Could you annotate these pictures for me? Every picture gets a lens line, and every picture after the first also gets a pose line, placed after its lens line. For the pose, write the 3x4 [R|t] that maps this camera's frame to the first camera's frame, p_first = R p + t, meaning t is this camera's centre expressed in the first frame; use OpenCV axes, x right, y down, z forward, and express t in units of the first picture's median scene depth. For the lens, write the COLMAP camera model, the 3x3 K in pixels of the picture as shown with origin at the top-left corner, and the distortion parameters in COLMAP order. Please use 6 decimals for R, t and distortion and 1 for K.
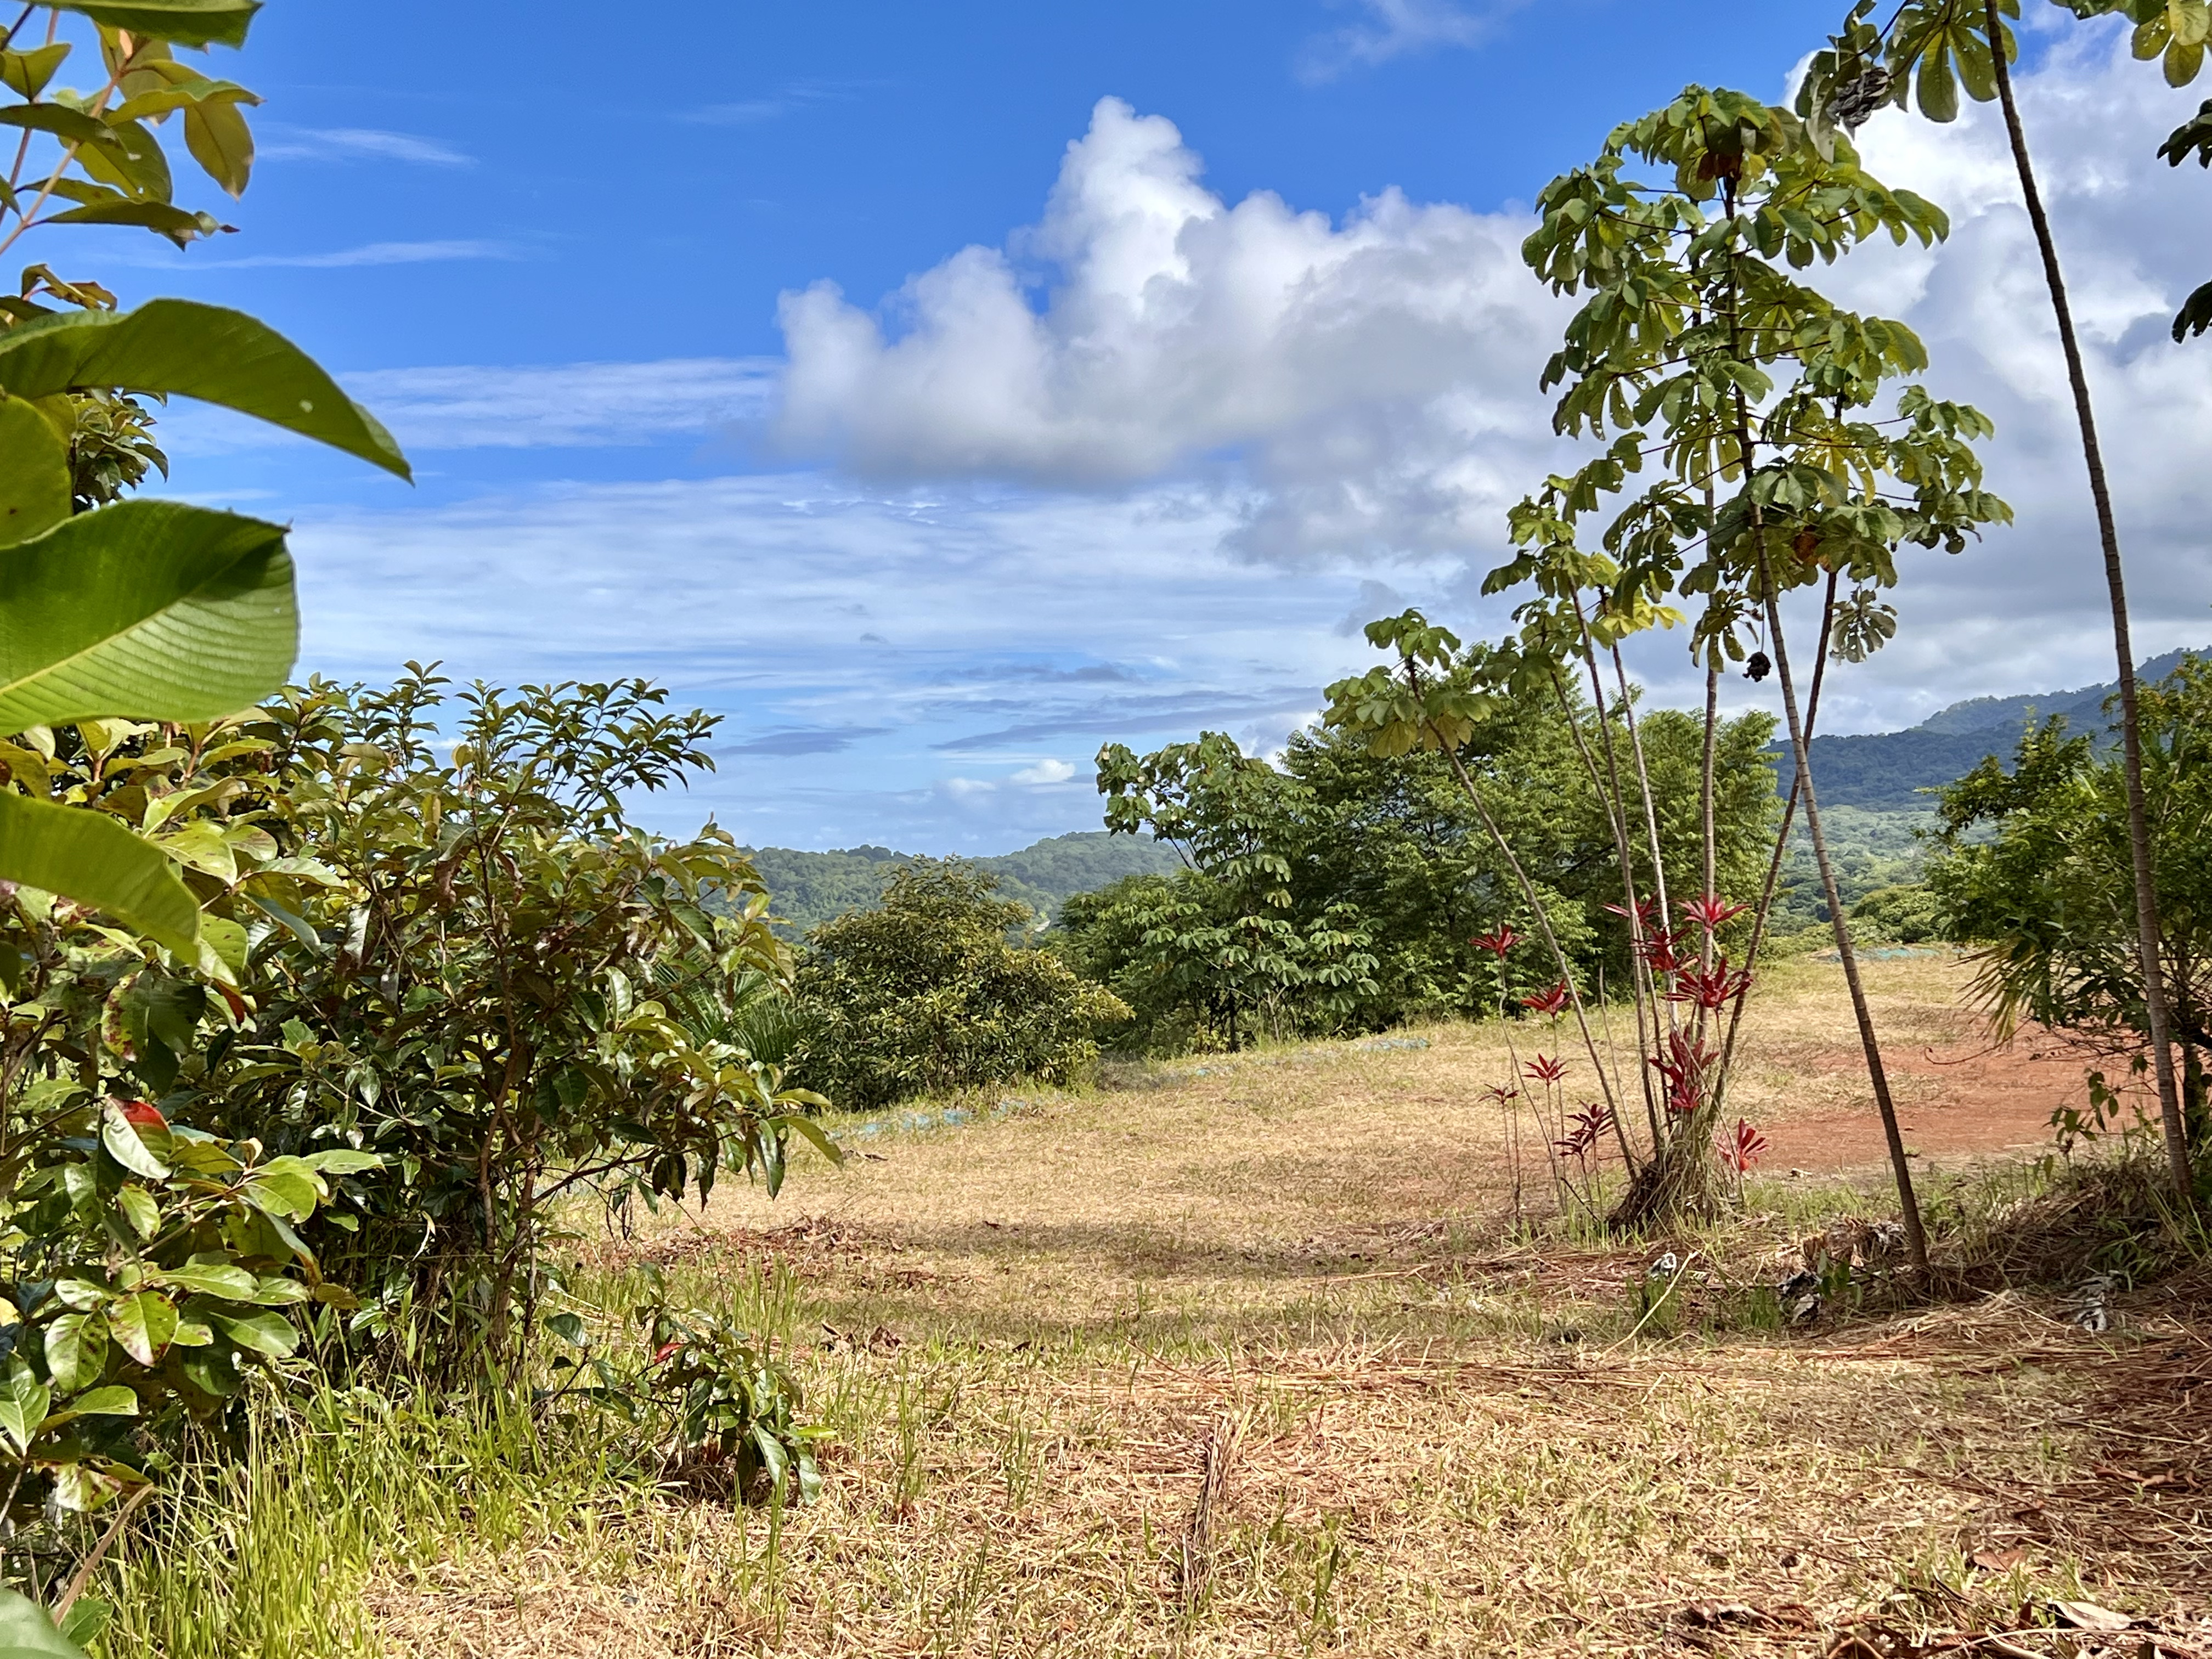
lens RADIAL K [[2620.0, 0, 1065.3], [0, 2620.0, 955.5], [0, 0, 1]] dist [0.203710, 0.000000]
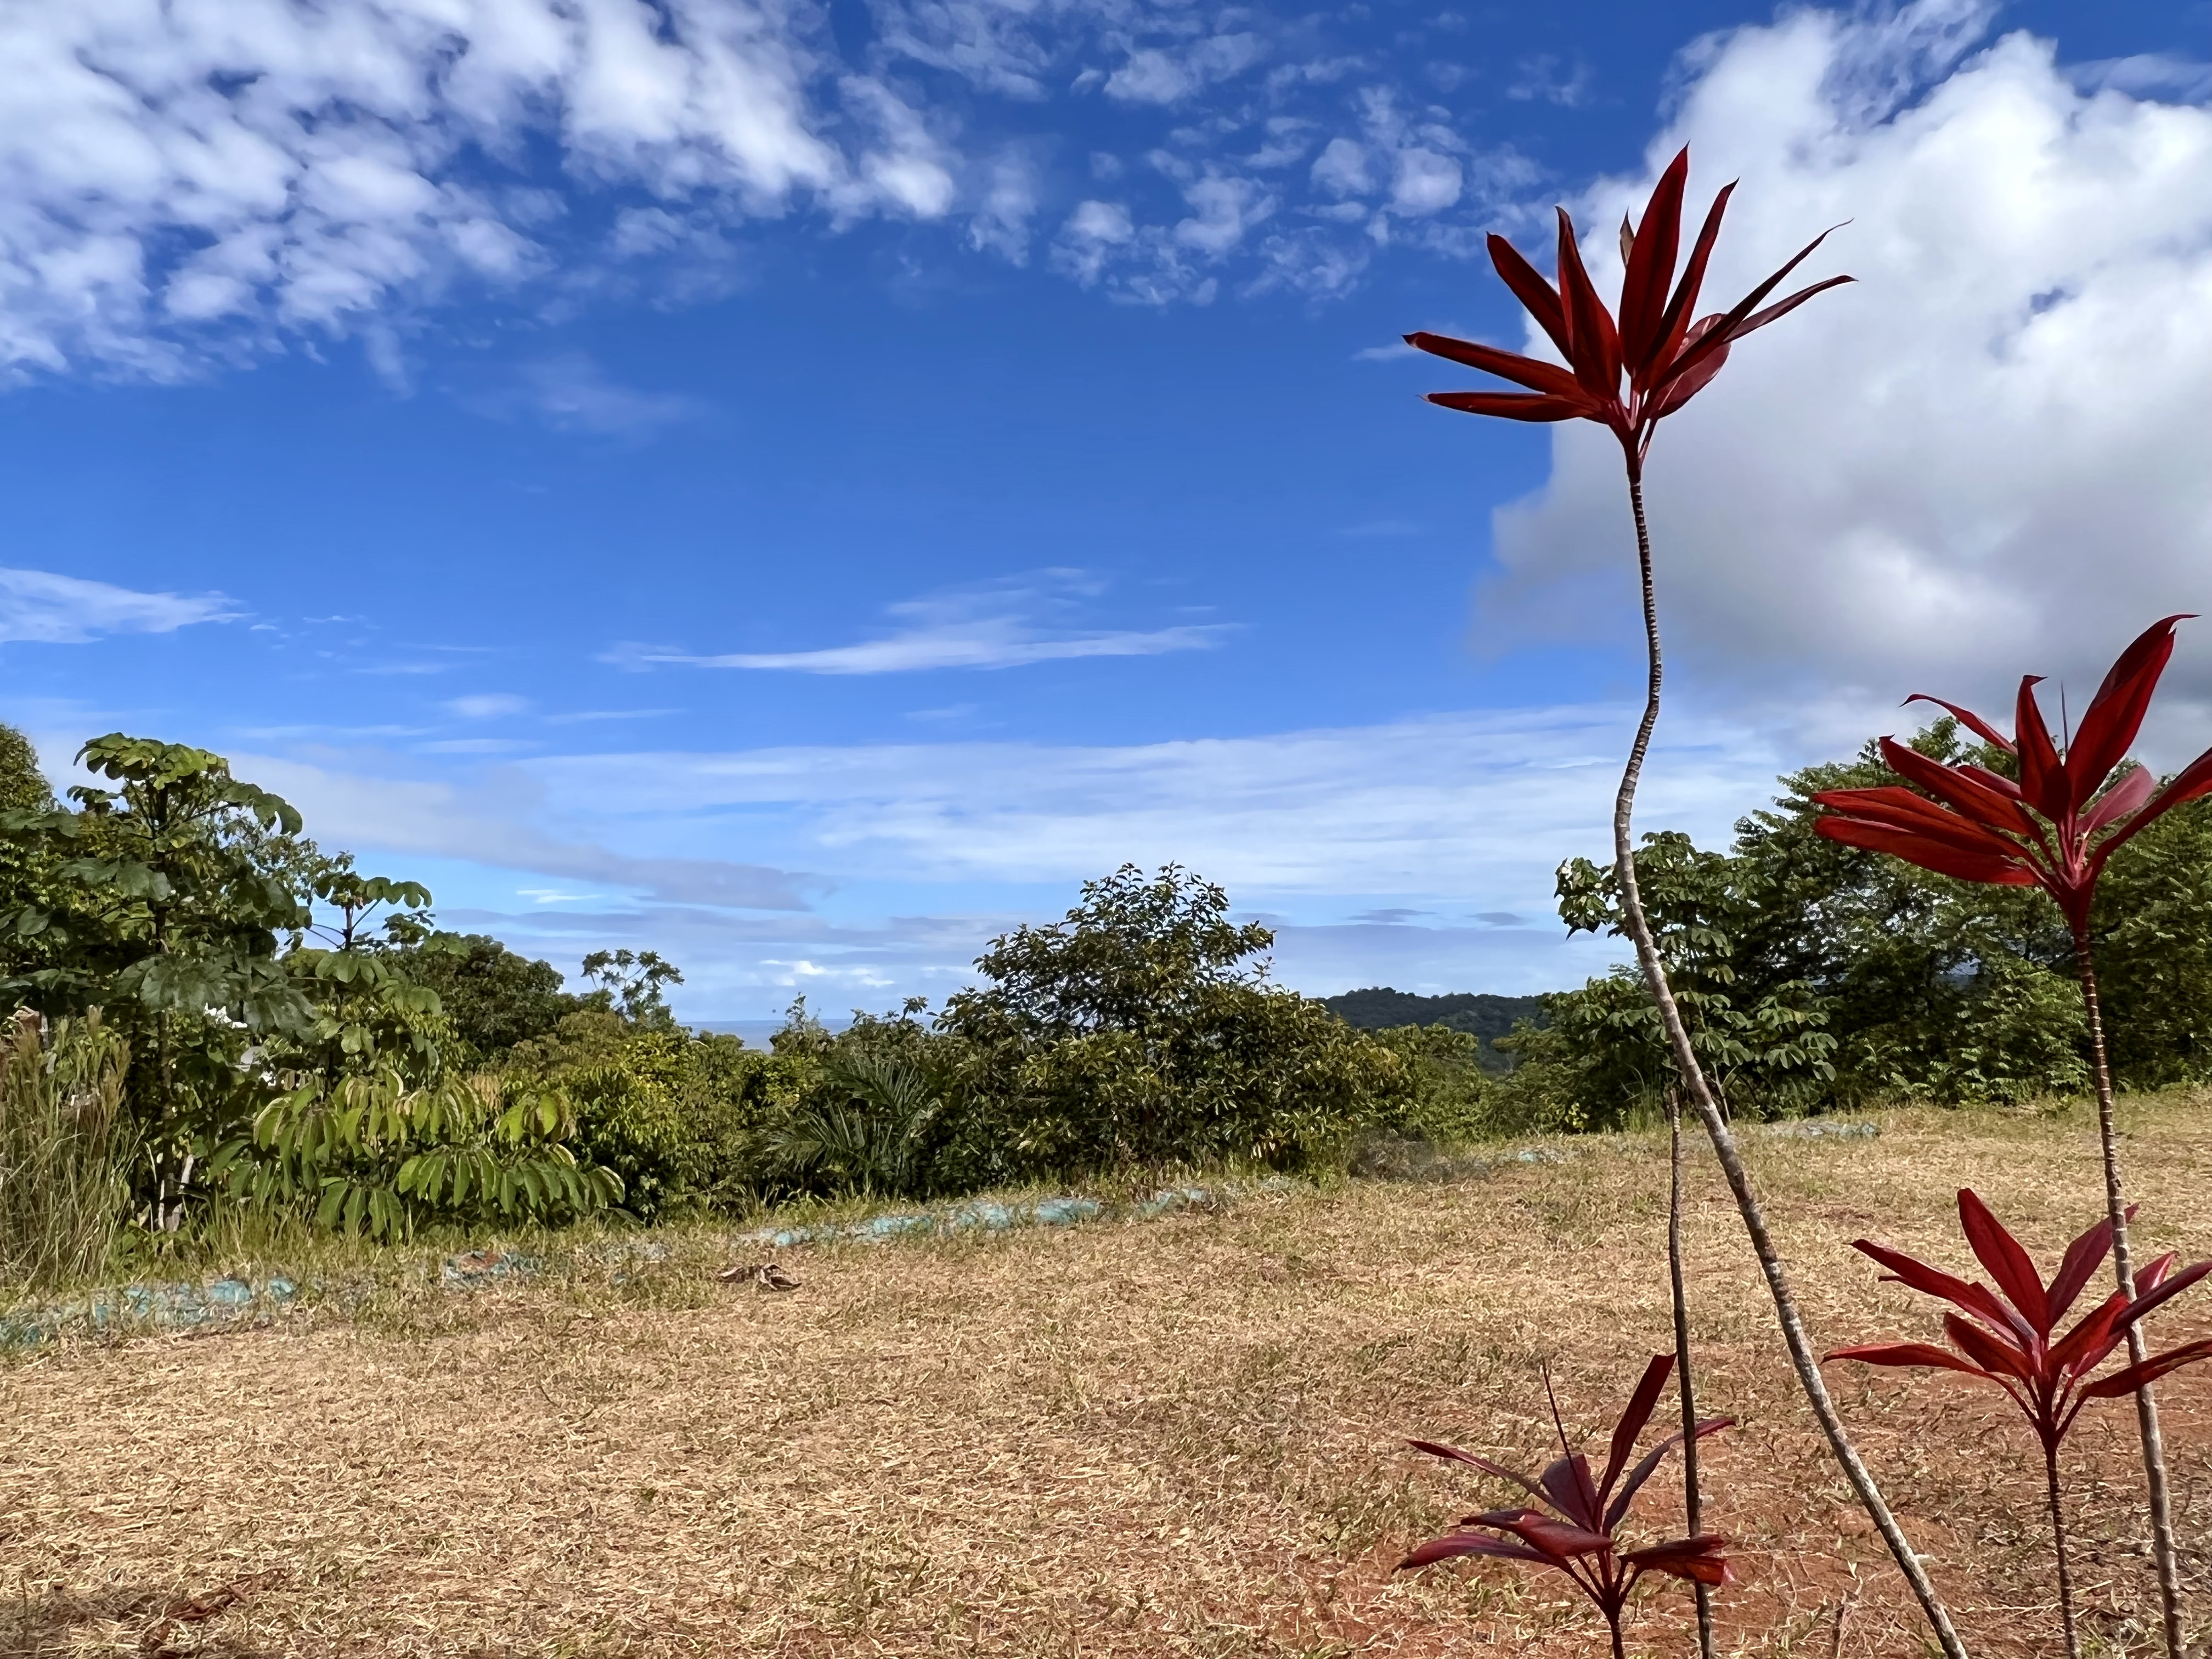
lens RADIAL K [[1642.0, 0, 1136.6], [0, 1642.0, 793.2], [0, 0, 1]] dist [0.033220, 0.005495]
pose [[0.951747, -0.030759, -0.305339, 0.065062], [-0.020277, 0.986487, -0.162580, 0.014795], [0.306214, 0.160926, 0.938262, 0.363096]]
